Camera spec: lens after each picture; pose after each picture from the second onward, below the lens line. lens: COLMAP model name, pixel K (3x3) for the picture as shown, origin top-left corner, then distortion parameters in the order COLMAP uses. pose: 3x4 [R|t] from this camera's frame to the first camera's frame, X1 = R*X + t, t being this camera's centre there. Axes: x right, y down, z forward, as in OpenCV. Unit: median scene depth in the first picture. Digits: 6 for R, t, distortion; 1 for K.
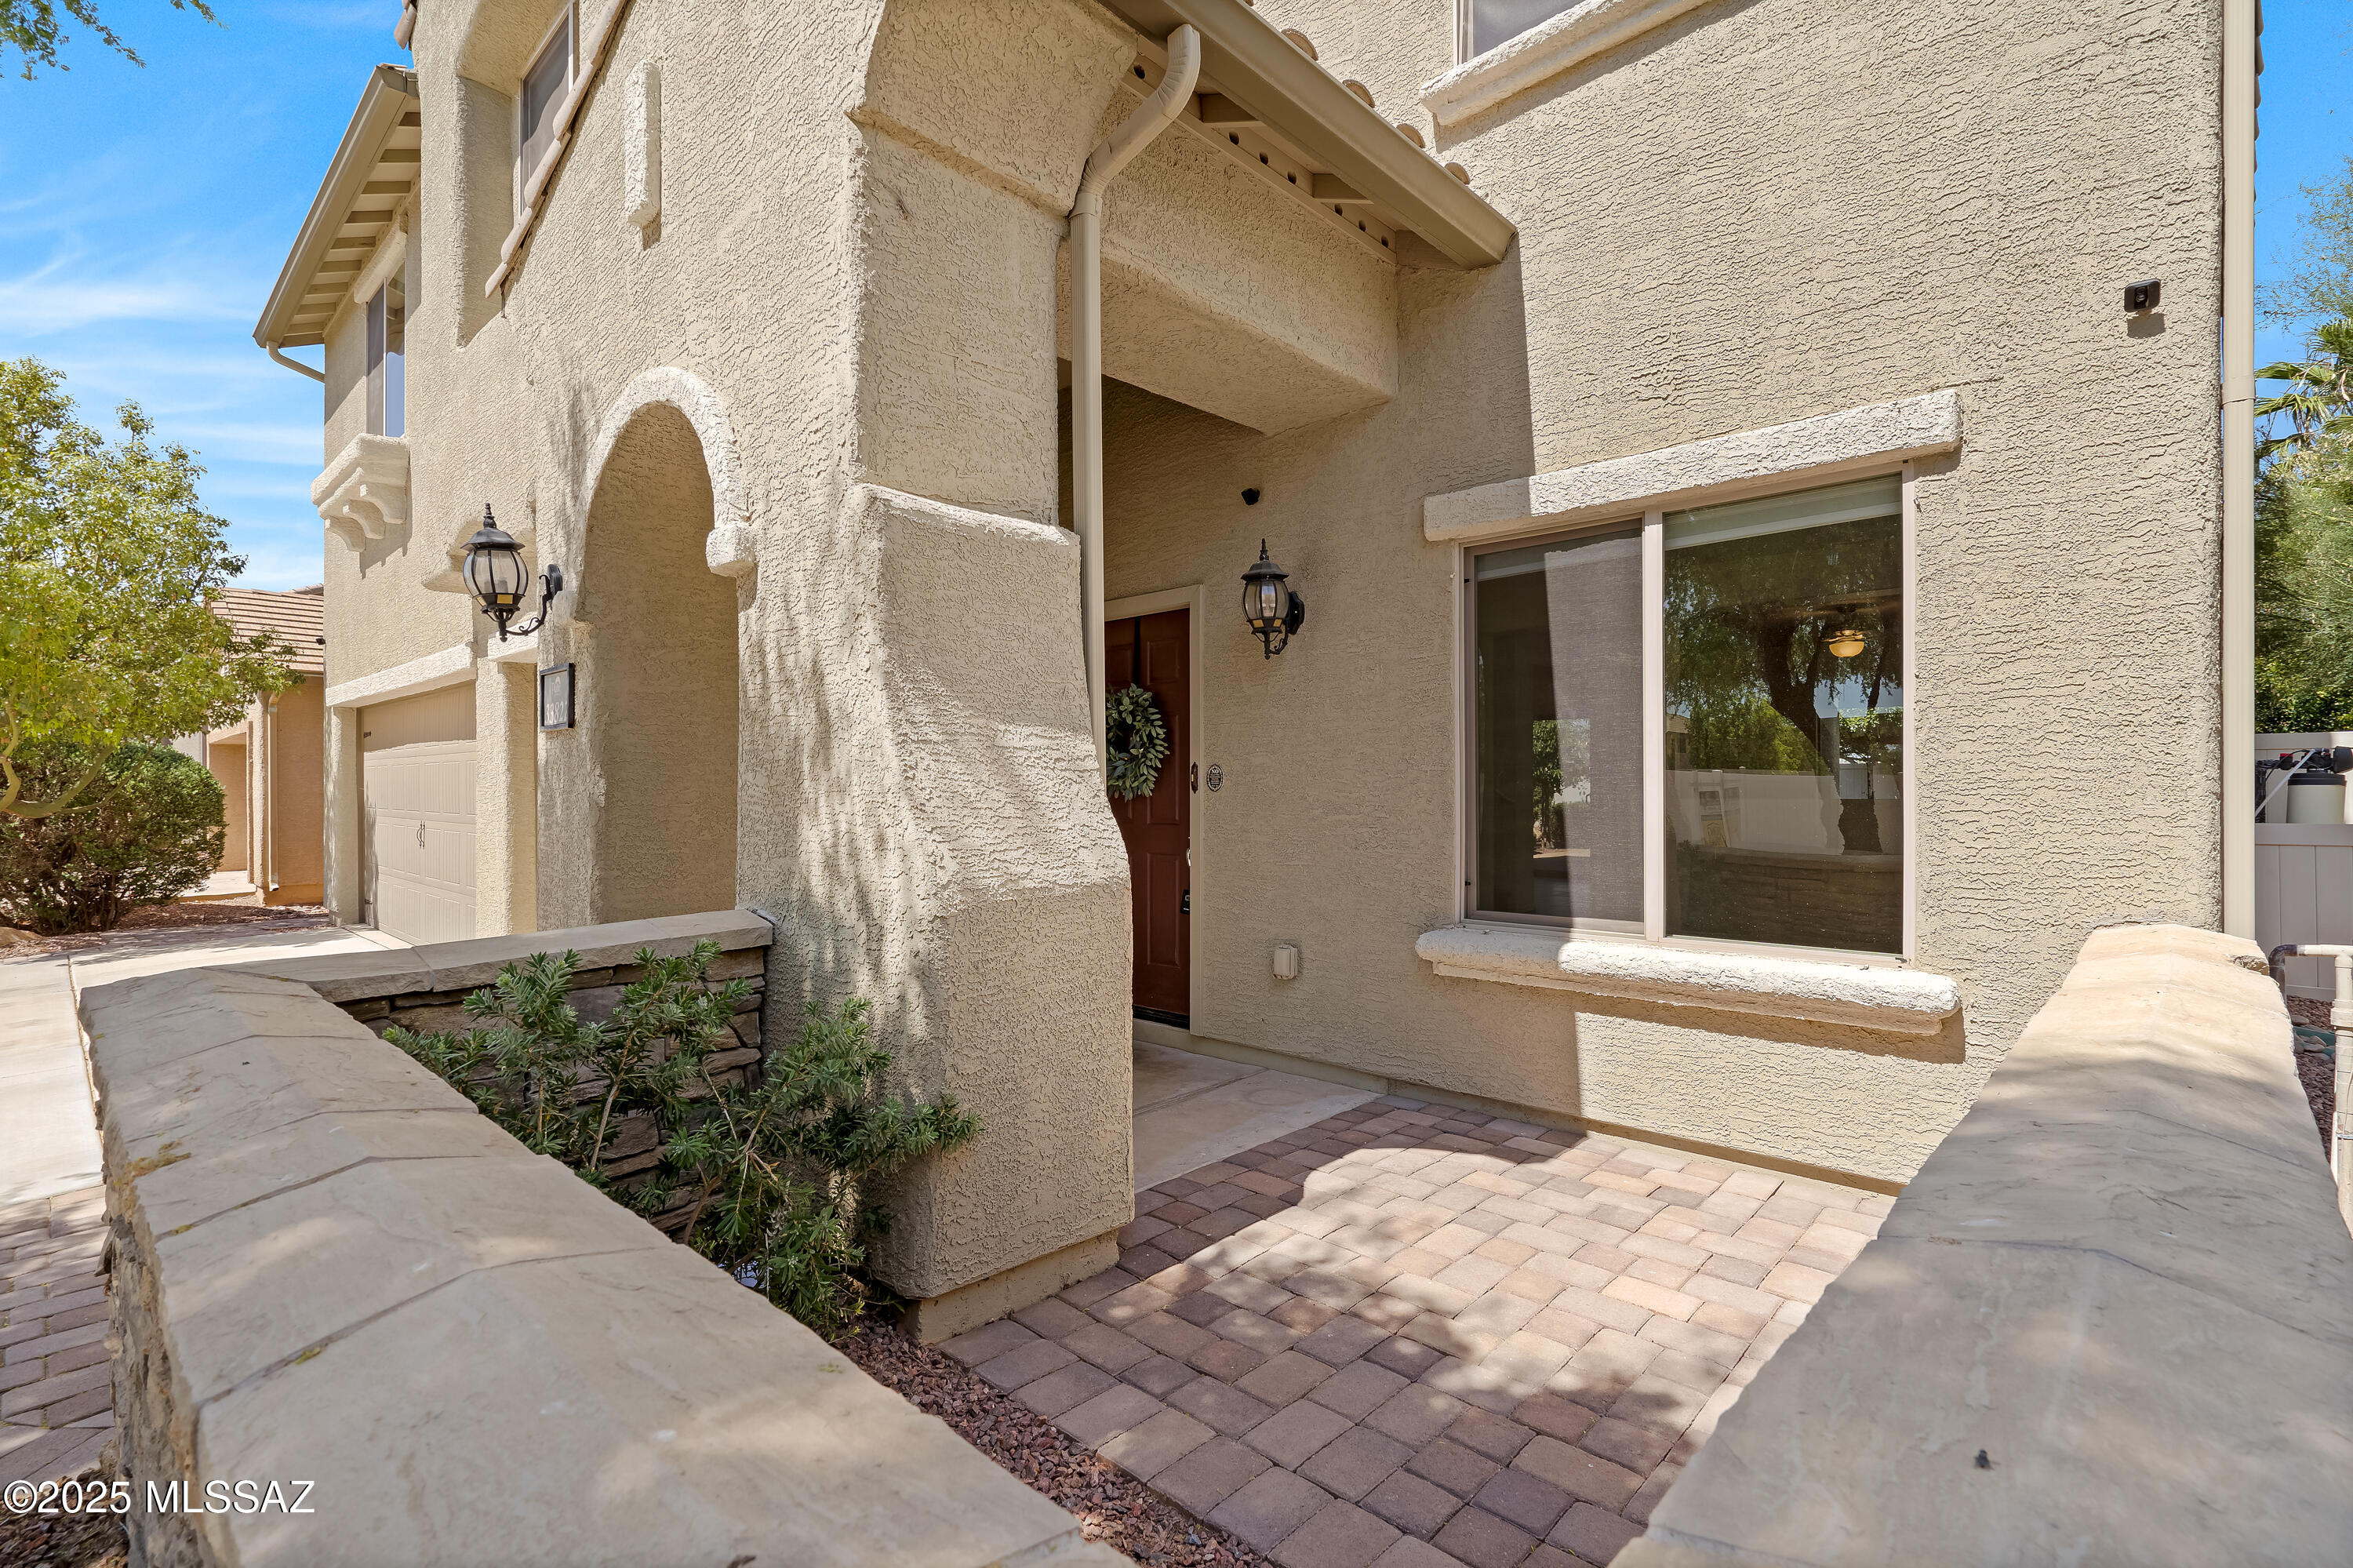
lens RADIAL K [[1096.8, 0, 1174.8], [0, 1096.8, 778.9], [0, 0, 1]] dist [-0.004854, 0.004107]
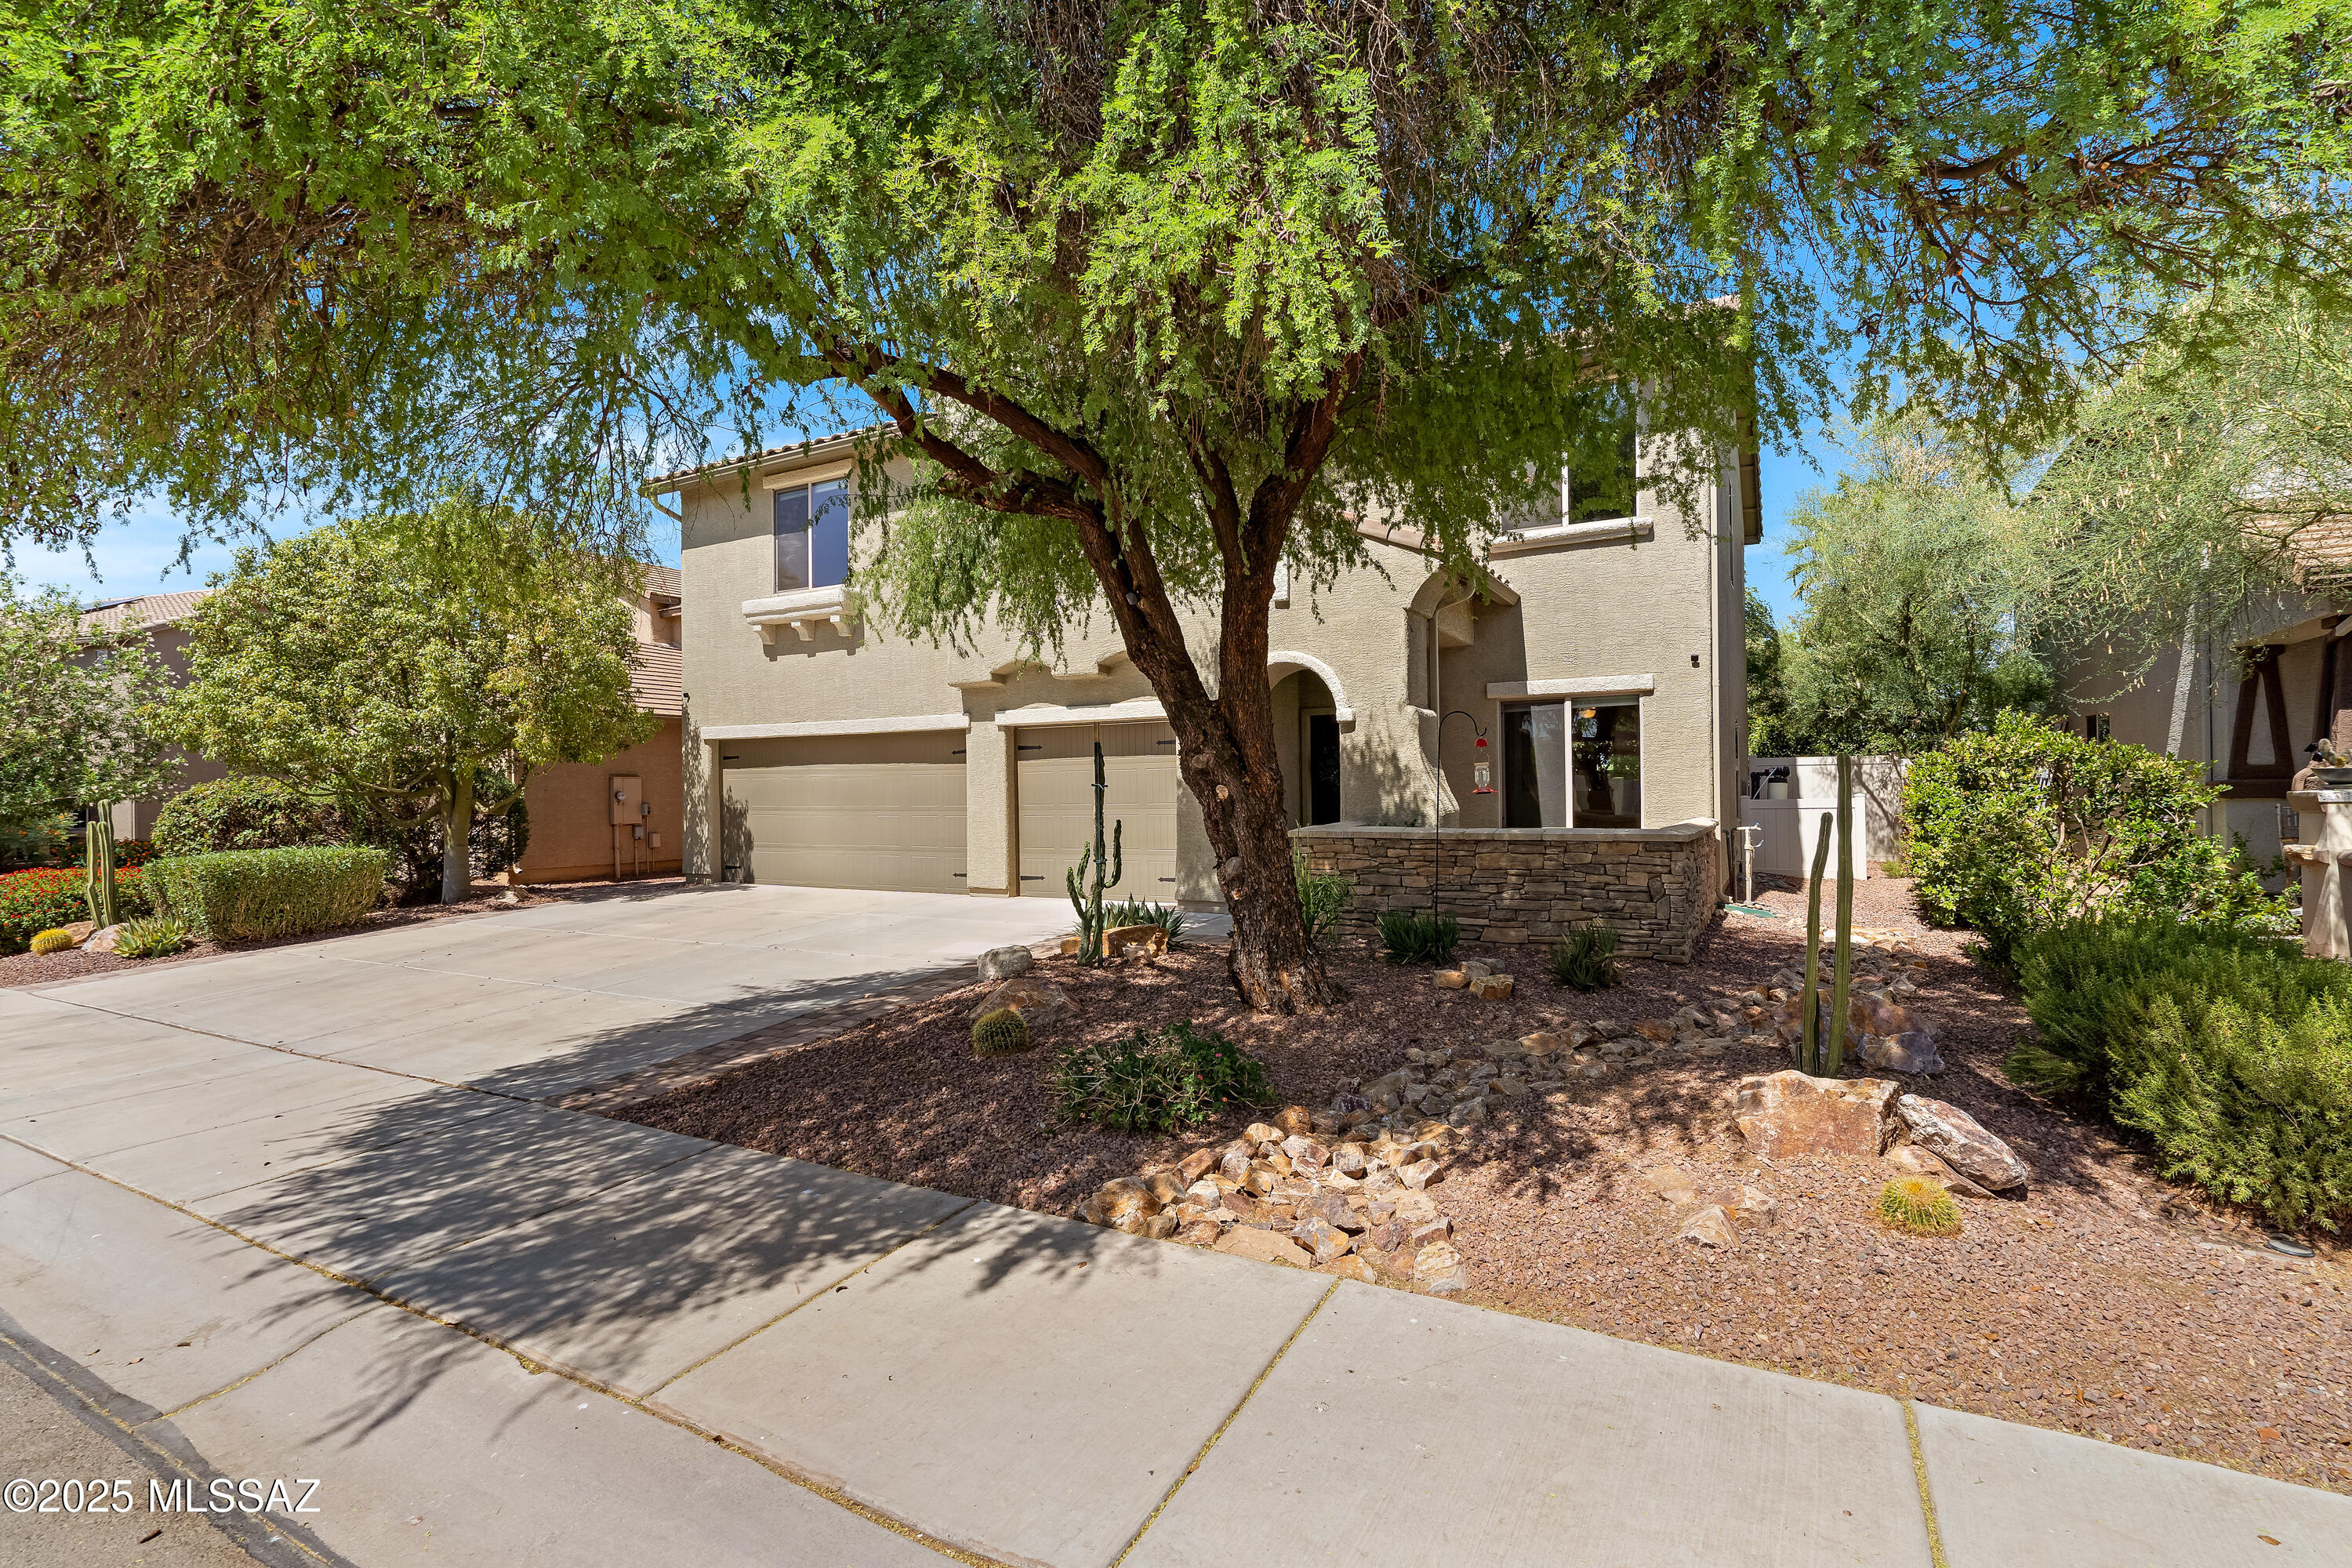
lens RADIAL K [[1096.3, 0, 1176.1], [0, 1096.3, 775.6], [0, 0, 1]] dist [-0.004854, 0.004107]
pose [[0.974523, -0.005498, 0.224219, -1.293281], [0.007463, 0.999941, -0.007916, 0.000359], [-0.224162, 0.009387, 0.974507, -1.718357]]
